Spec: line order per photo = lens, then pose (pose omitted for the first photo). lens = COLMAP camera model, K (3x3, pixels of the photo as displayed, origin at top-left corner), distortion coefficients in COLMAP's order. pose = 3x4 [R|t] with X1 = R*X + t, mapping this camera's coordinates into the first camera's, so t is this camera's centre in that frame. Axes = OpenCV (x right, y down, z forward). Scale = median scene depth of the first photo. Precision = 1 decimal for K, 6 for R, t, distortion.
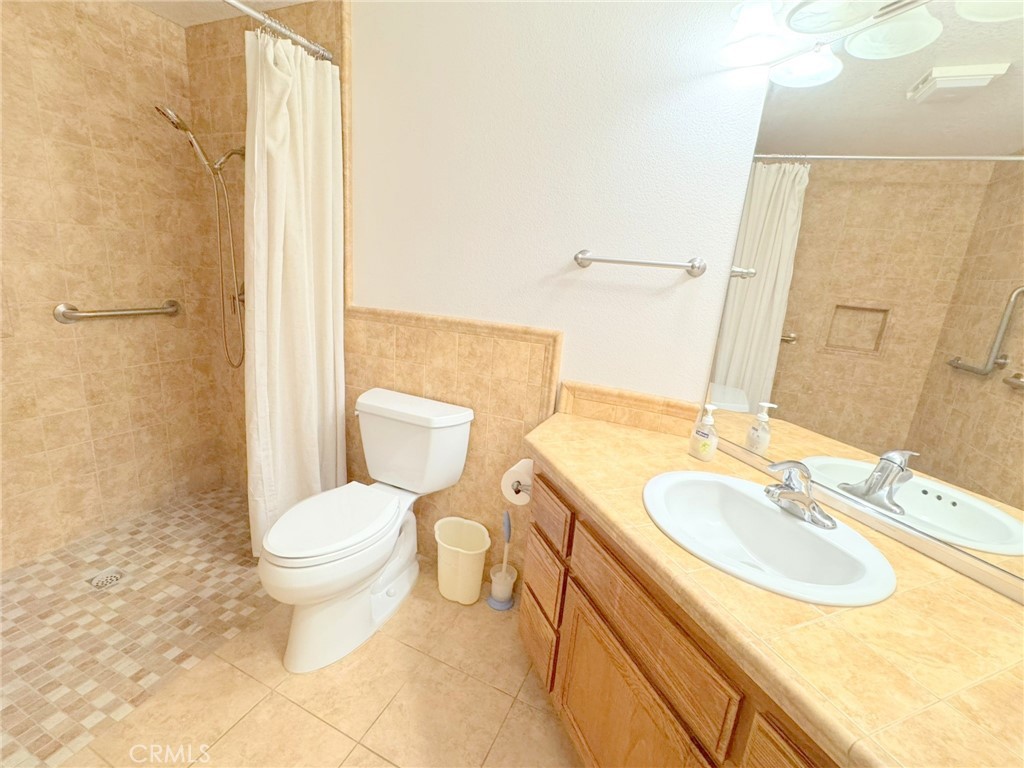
lens RADIAL K [[416.6, 0, 512.0], [0, 416.6, 384.0], [0, 0, 1]] dist [0.000279, 0.000041]
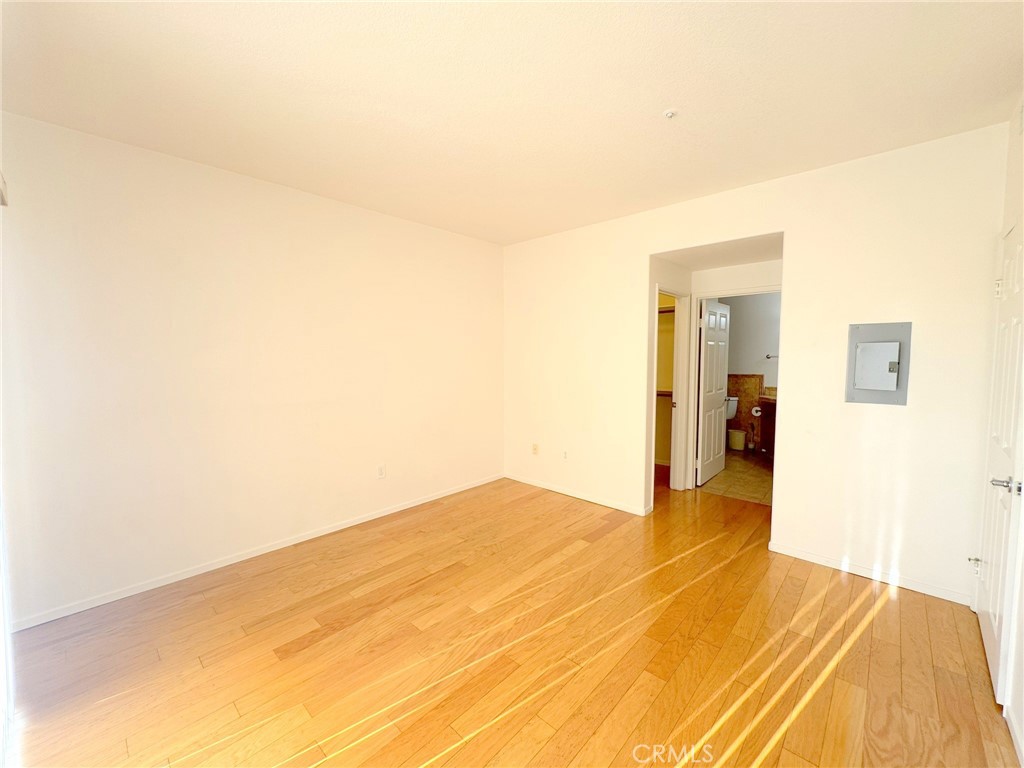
lens RADIAL K [[416.6, 0, 512.0], [0, 416.6, 384.0], [0, 0, 1]] dist [0.000279, 0.000041]
pose [[0.938390, -0.059536, -0.340411, -0.790163], [-0.006752, 0.981701, -0.190308, 0.737635], [0.345512, 0.180881, 0.920817, -3.474489]]
